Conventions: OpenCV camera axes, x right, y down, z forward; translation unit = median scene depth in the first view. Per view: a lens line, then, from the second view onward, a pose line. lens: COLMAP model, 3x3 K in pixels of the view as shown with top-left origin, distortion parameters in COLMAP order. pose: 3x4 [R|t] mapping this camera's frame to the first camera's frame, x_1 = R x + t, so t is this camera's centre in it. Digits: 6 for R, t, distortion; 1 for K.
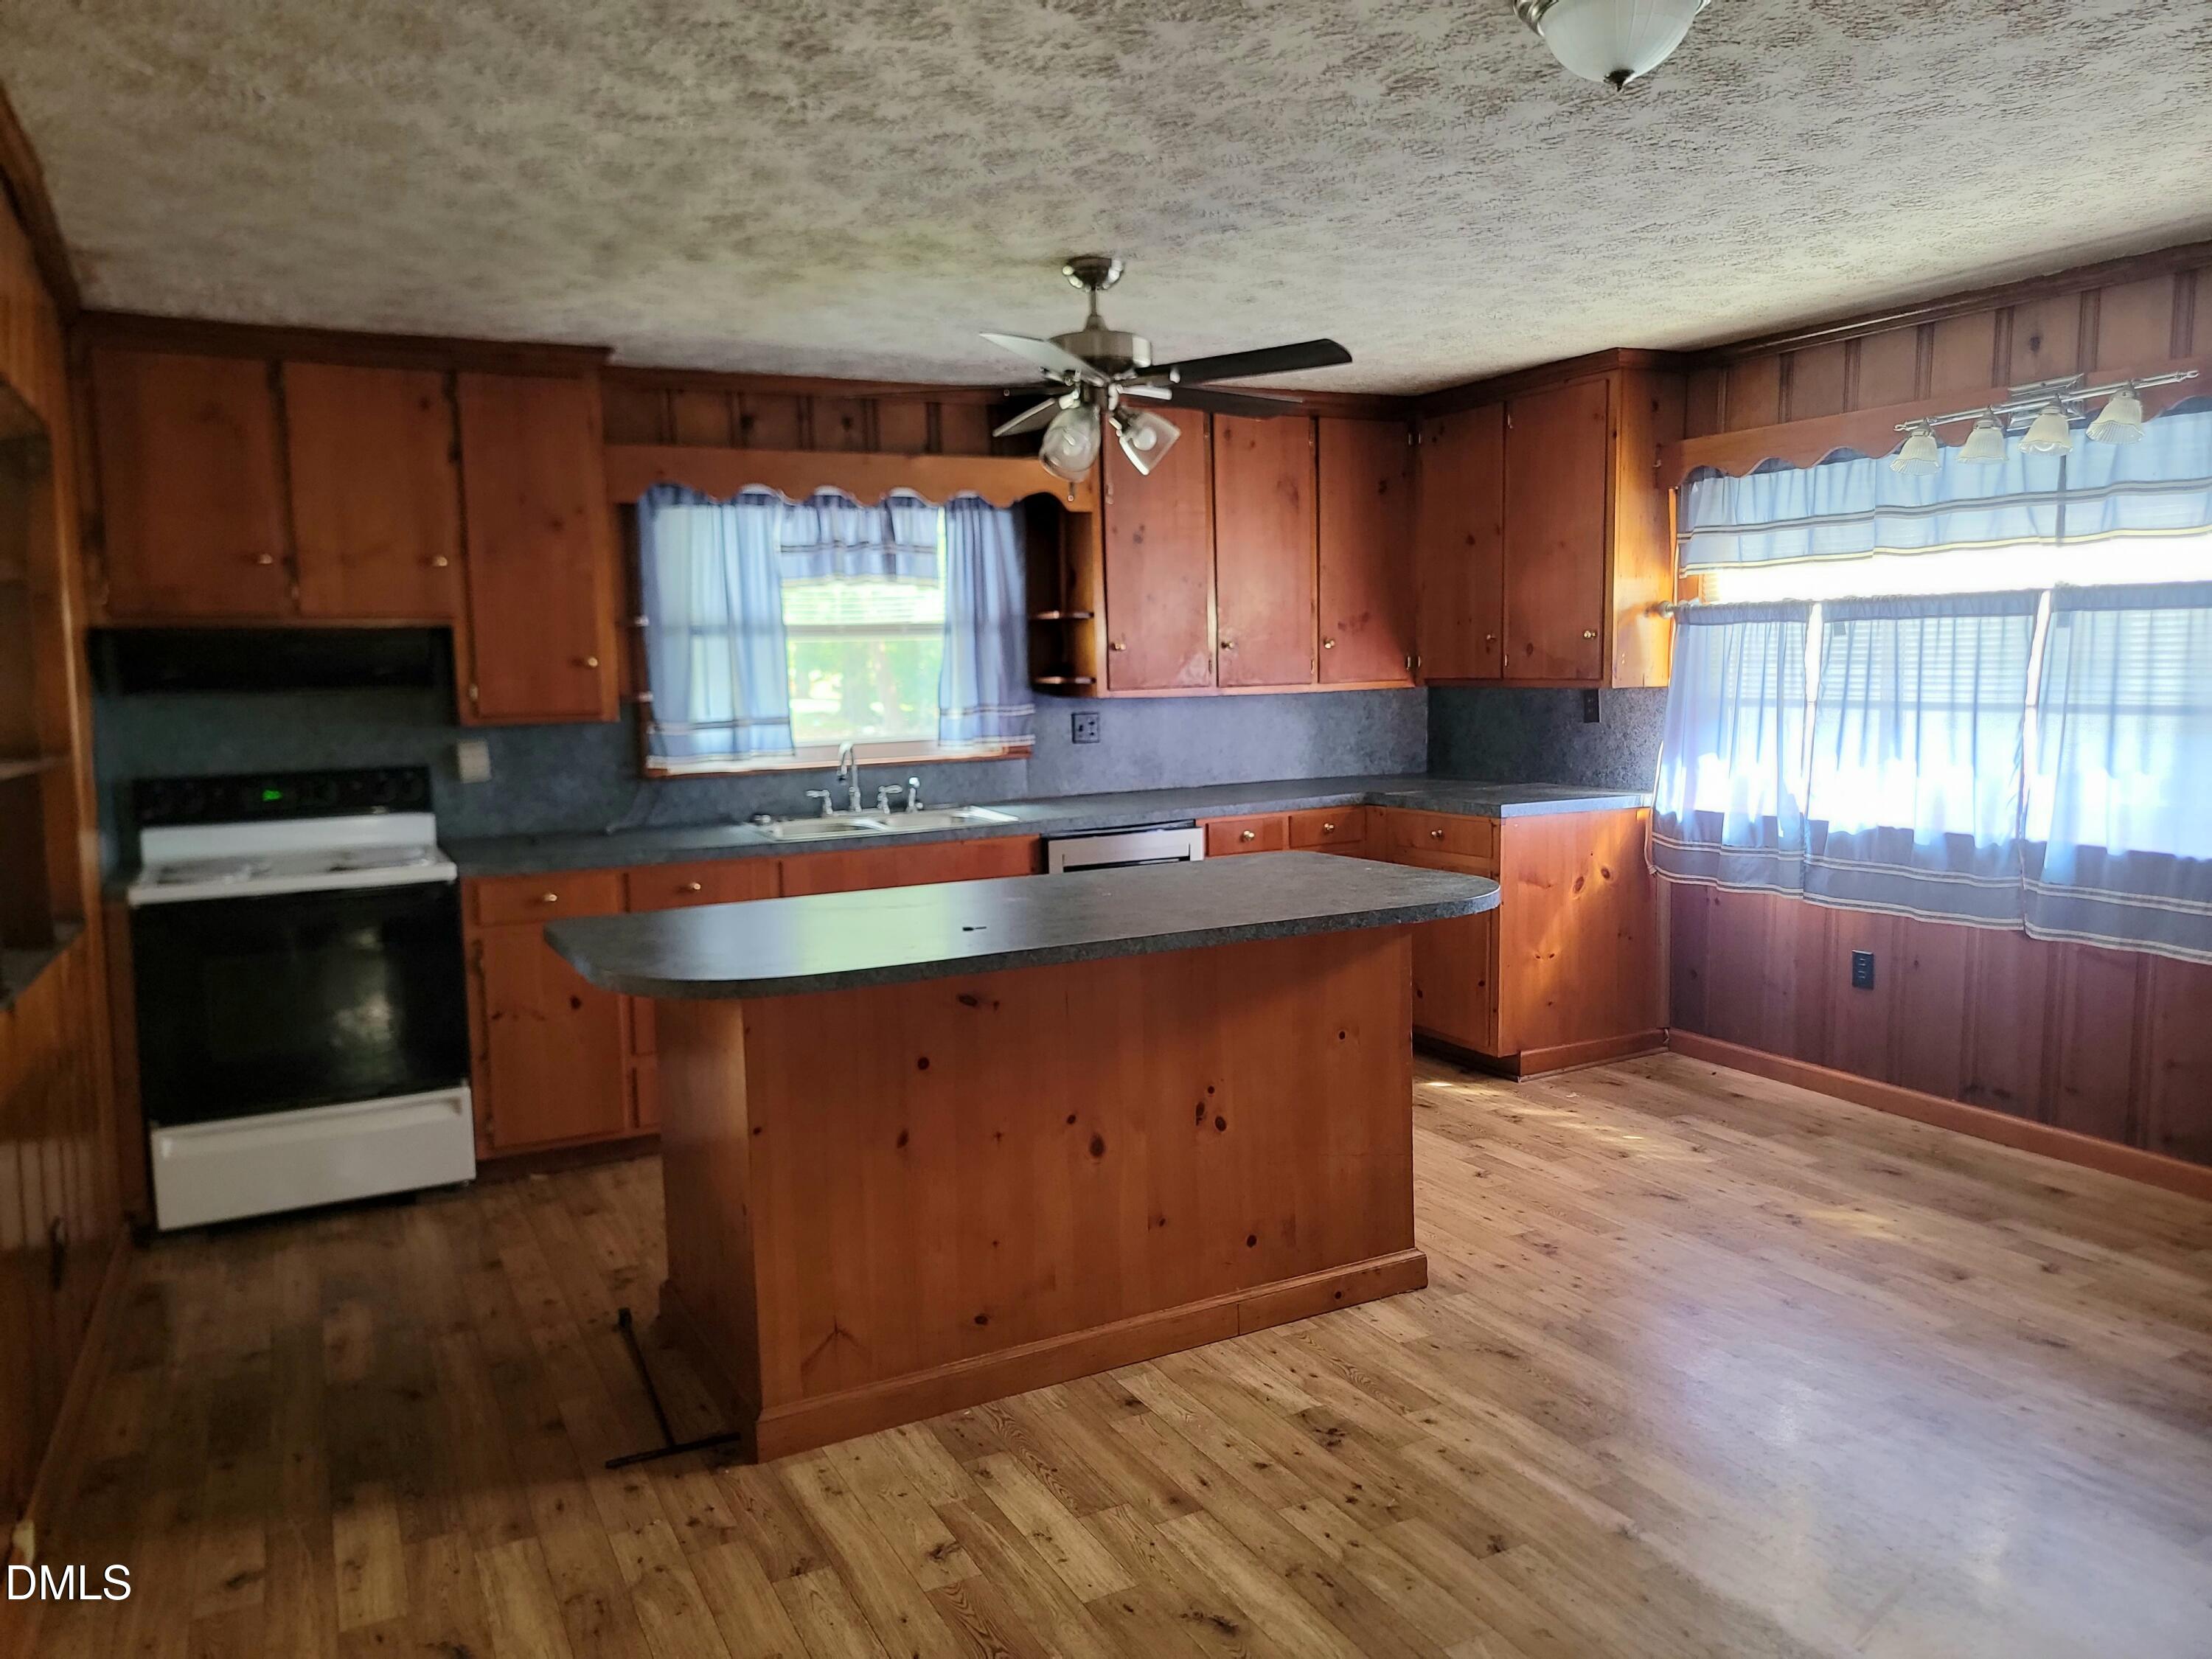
lens RADIAL K [[1539.6, 0, 1063.6], [0, 1539.6, 872.8], [0, 0, 1]] dist [0.067435, -0.056169]
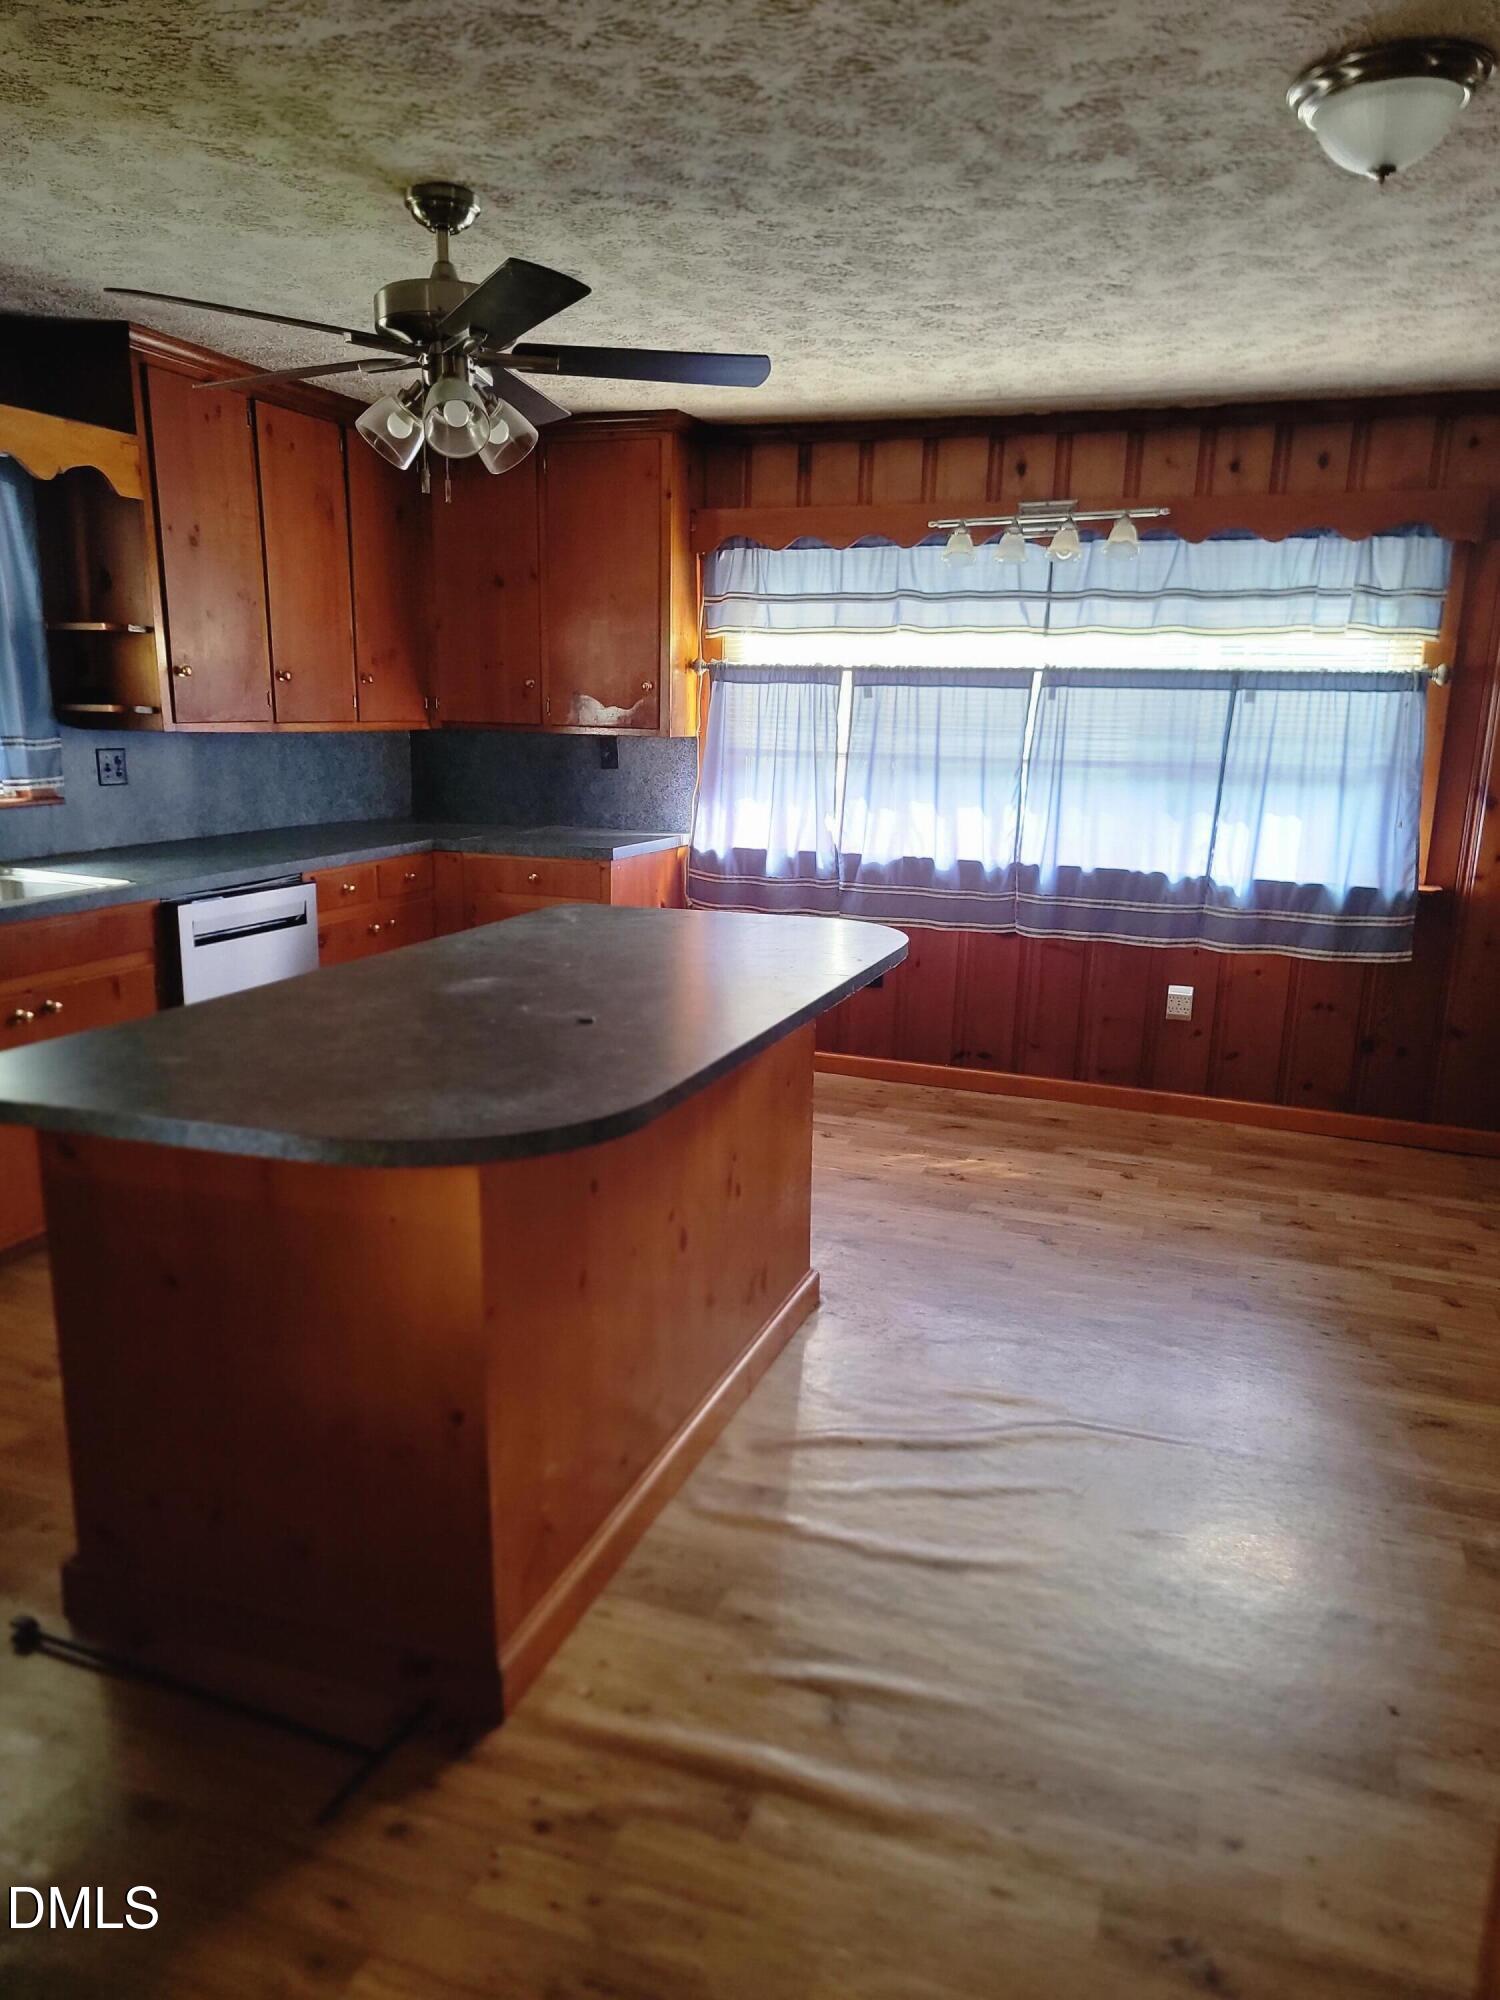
lens RADIAL K [[1392.0, 0, 719.8], [0, 1392.0, 1054.3], [0, 0, 1]] dist [0.067435, -0.056169]
pose [[0.741309, -0.129677, 0.658517, -0.373415], [0.056223, 0.989707, 0.131604, -0.031202], [-0.668804, -0.060535, 0.740970, 0.285806]]
